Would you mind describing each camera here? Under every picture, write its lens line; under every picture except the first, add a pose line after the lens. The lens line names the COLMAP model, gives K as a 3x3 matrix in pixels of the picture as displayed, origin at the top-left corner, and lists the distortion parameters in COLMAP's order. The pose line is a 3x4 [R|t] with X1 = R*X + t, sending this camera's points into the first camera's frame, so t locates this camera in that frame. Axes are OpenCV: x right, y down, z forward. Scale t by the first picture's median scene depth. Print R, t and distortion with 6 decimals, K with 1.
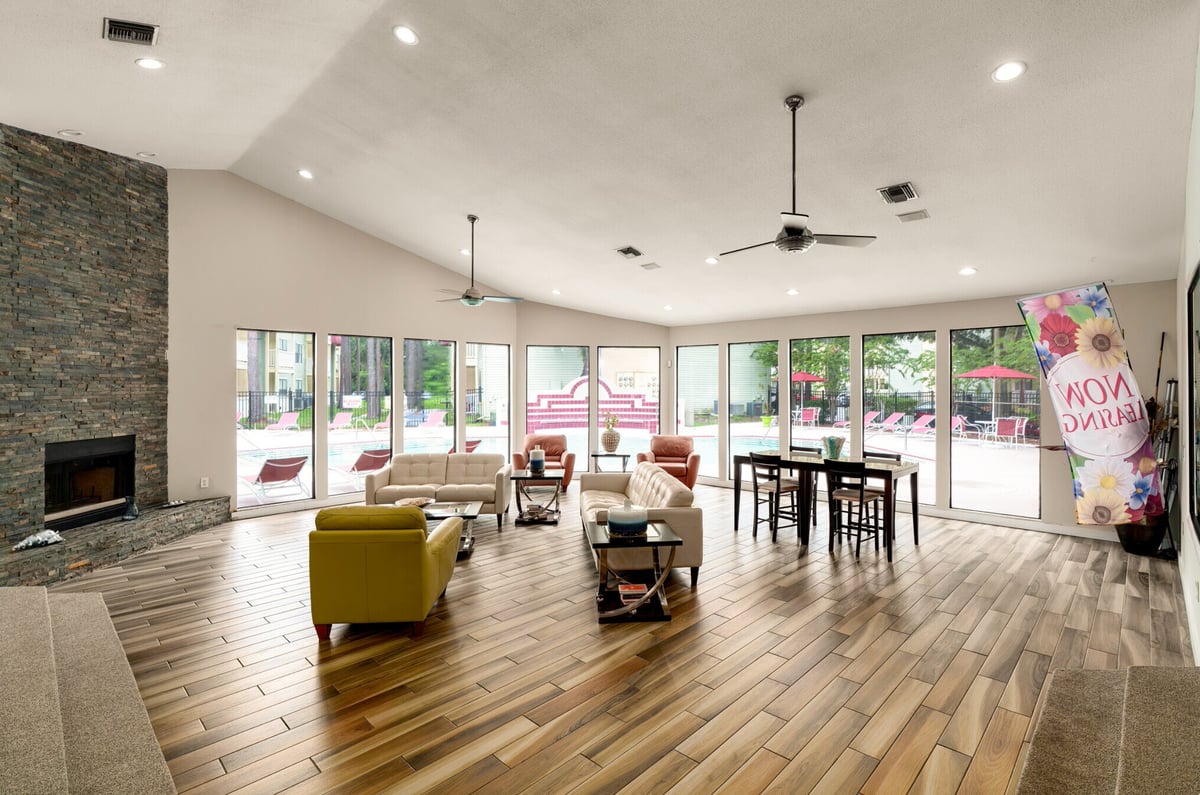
lens RADIAL K [[556.9, 0, 600.0], [0, 556.9, 394.5], [0, 0, 1]] dist [-0.002826, 0.000503]
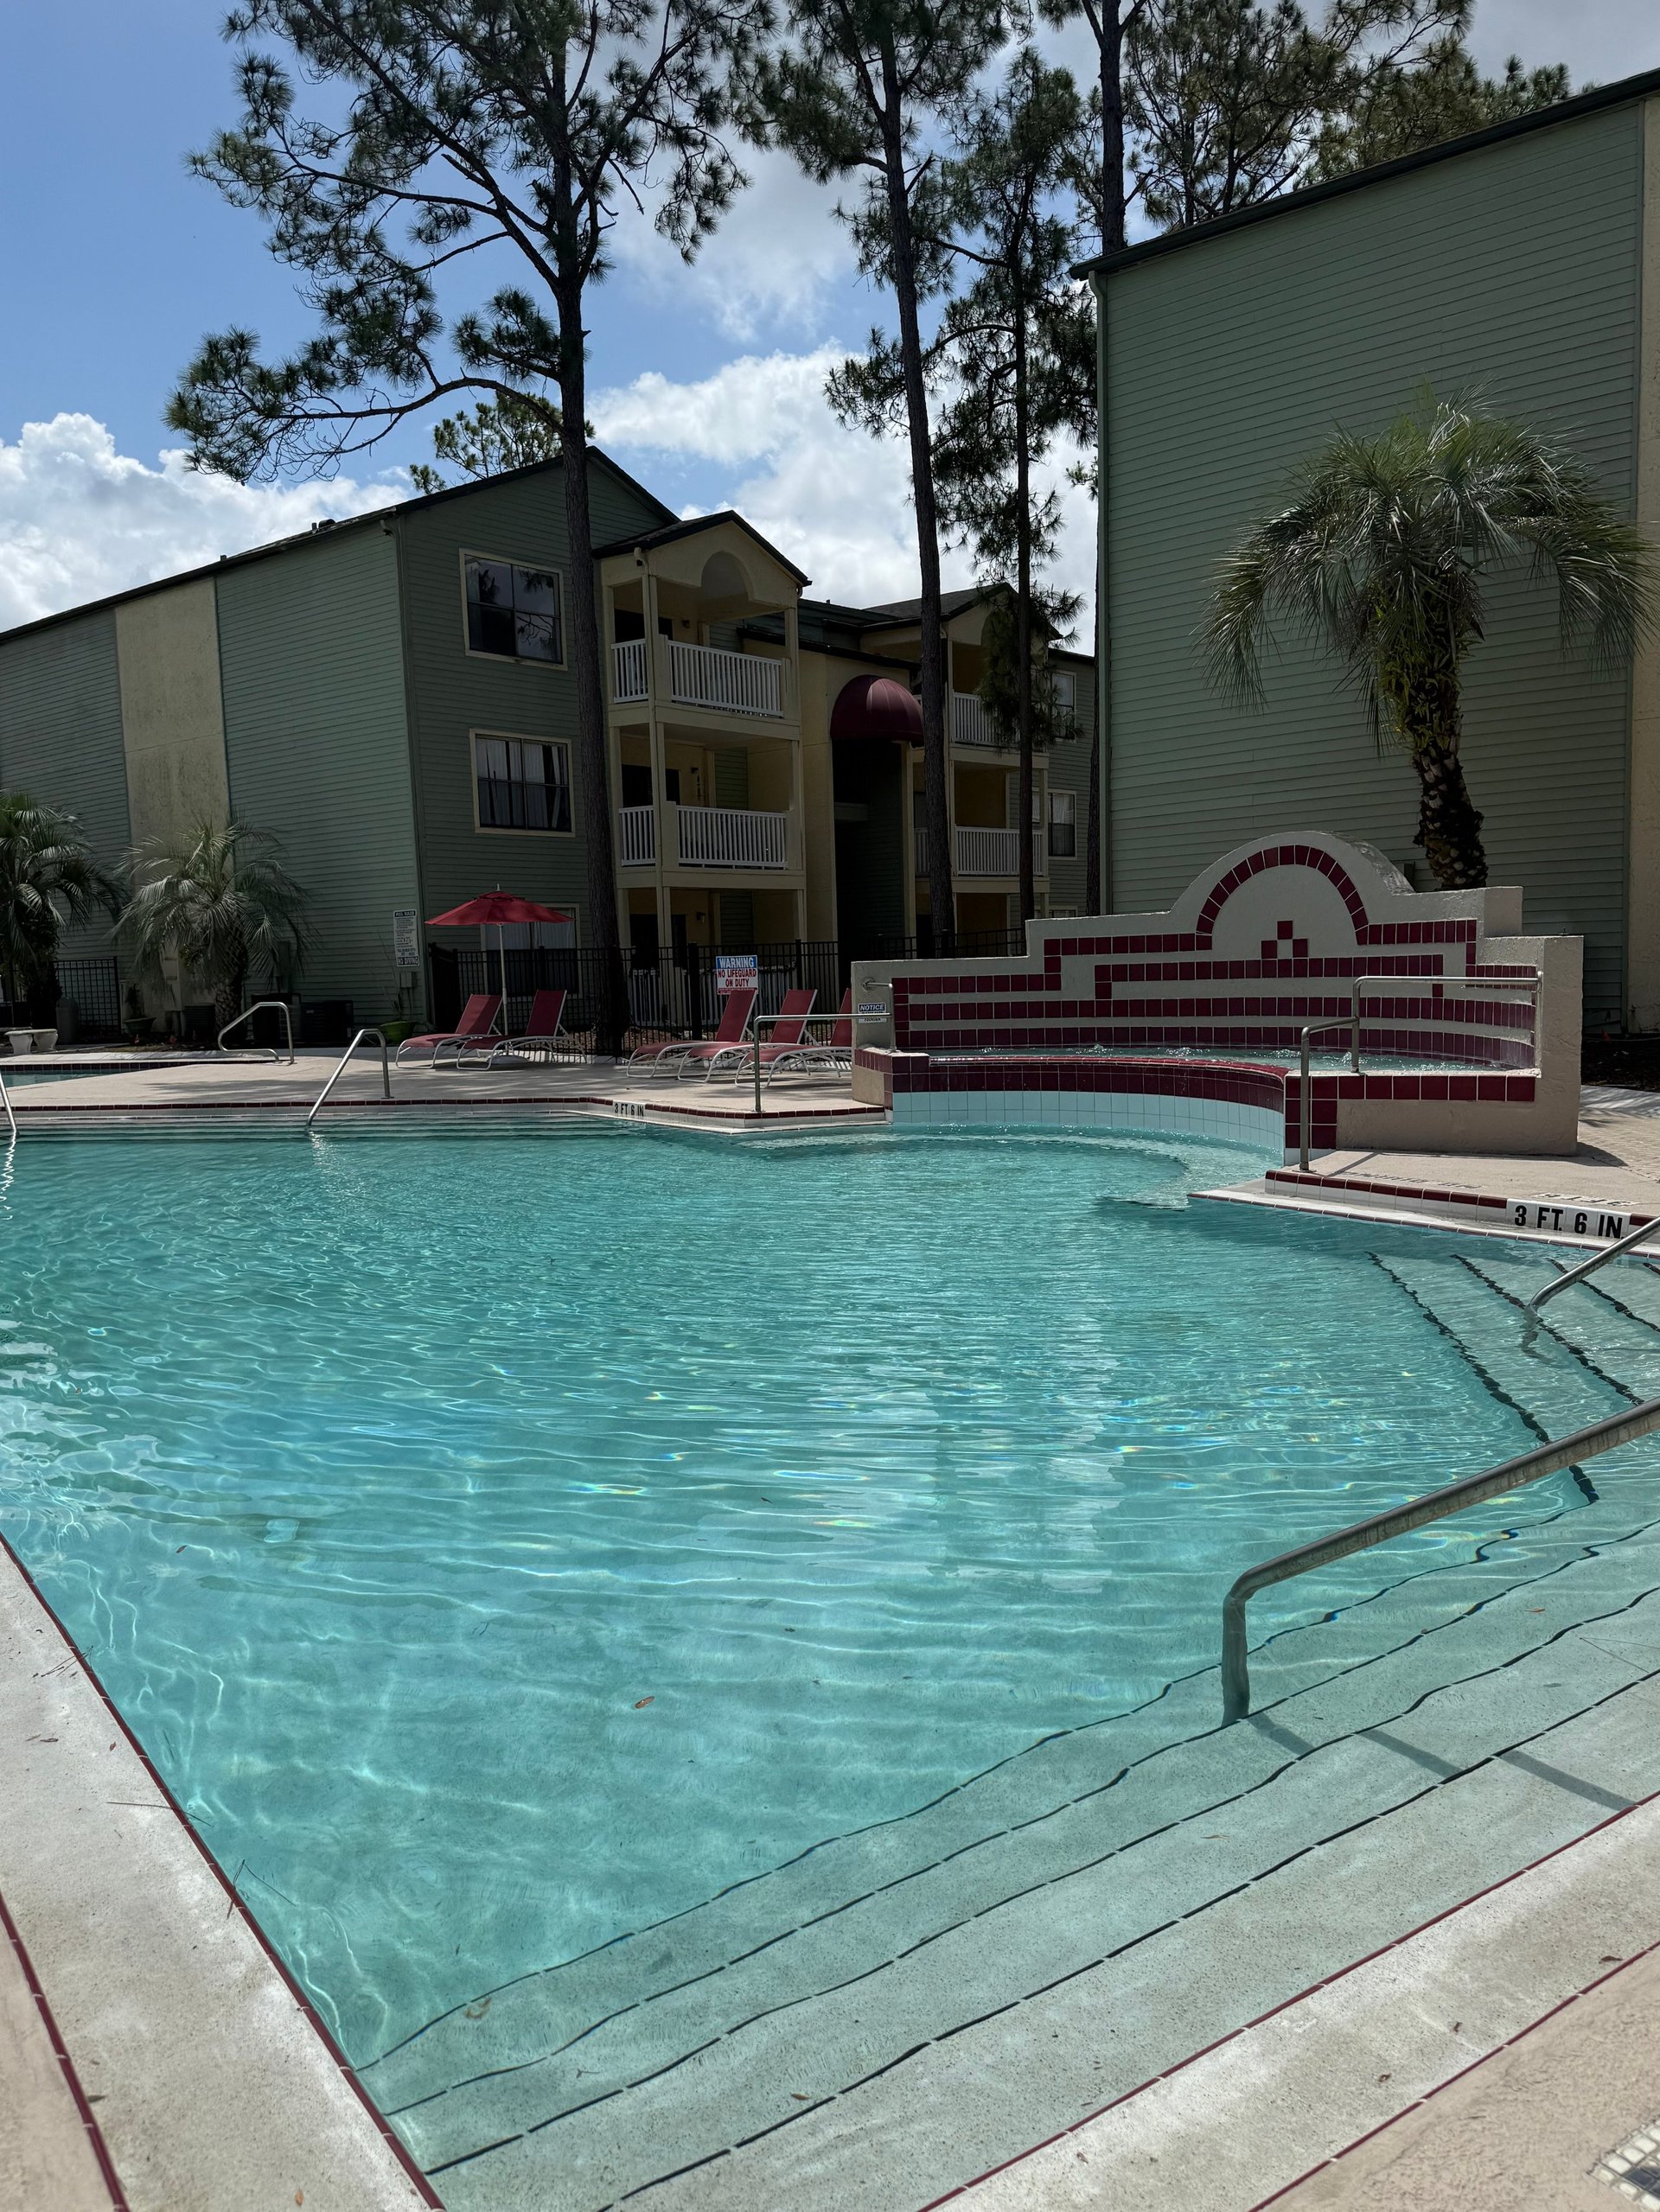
lens RADIAL K [[1671.8, 0, 830.2], [0, 1671.8, 1108.9], [0, 0, 1]] dist [0.000646, 0.000050]
pose [[0.564553, 0.053851, -0.823638, 0.394931], [0.026111, 0.996205, 0.083032, 0.010071], [0.824984, -0.068382, 0.561004, 0.531269]]
